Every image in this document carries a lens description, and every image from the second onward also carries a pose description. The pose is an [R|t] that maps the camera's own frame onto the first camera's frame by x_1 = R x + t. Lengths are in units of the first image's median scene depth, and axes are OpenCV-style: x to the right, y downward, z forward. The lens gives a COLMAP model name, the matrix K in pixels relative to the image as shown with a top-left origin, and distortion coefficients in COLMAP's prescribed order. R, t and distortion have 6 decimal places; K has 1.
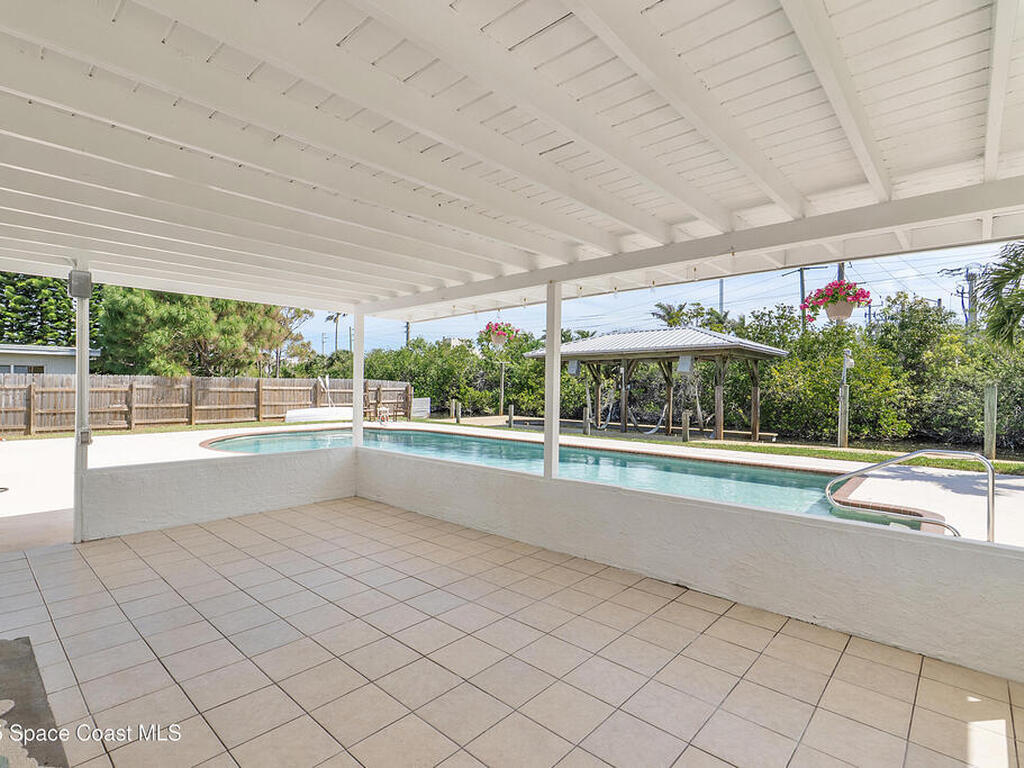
lens RADIAL K [[504.3, 0, 514.0], [0, 504.3, 387.4], [0, 0, 1]] dist [-0.014109, 0.000813]
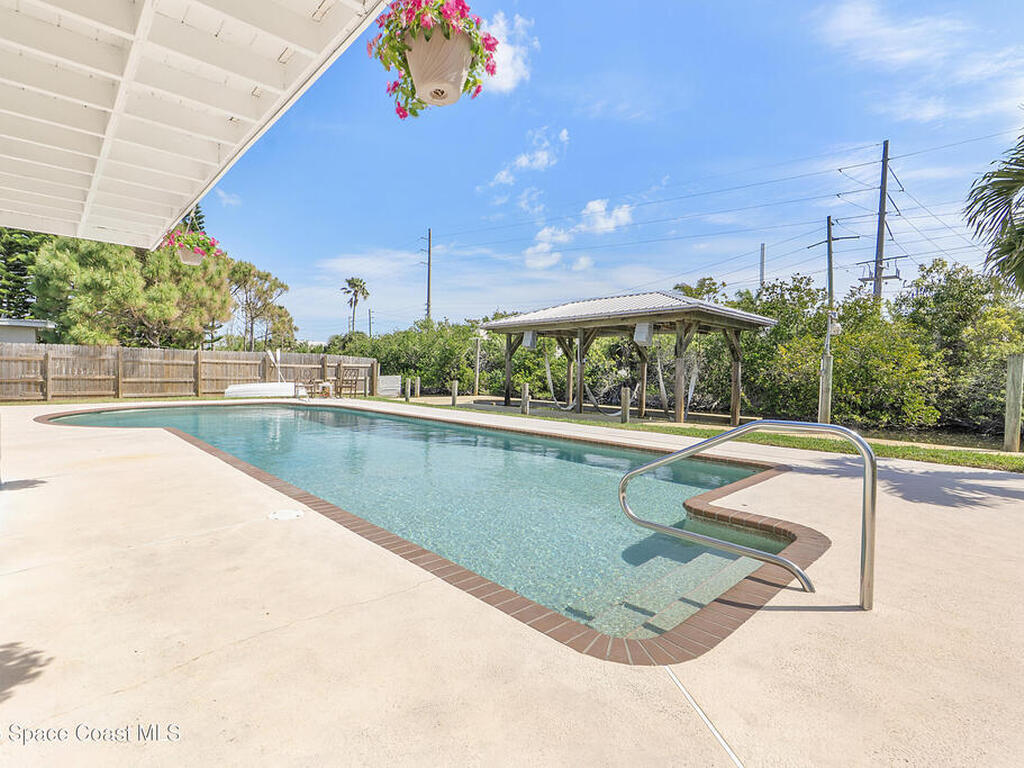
lens RADIAL K [[504.3, 0, 510.0], [0, 504.3, 379.7], [0, 0, 1]] dist [-0.014109, 0.000813]
pose [[0.996914, 0.010715, -0.077762, 0.146421], [-0.009761, 0.999873, 0.012632, 0.018974], [0.077887, -0.011834, 0.996892, 0.110184]]
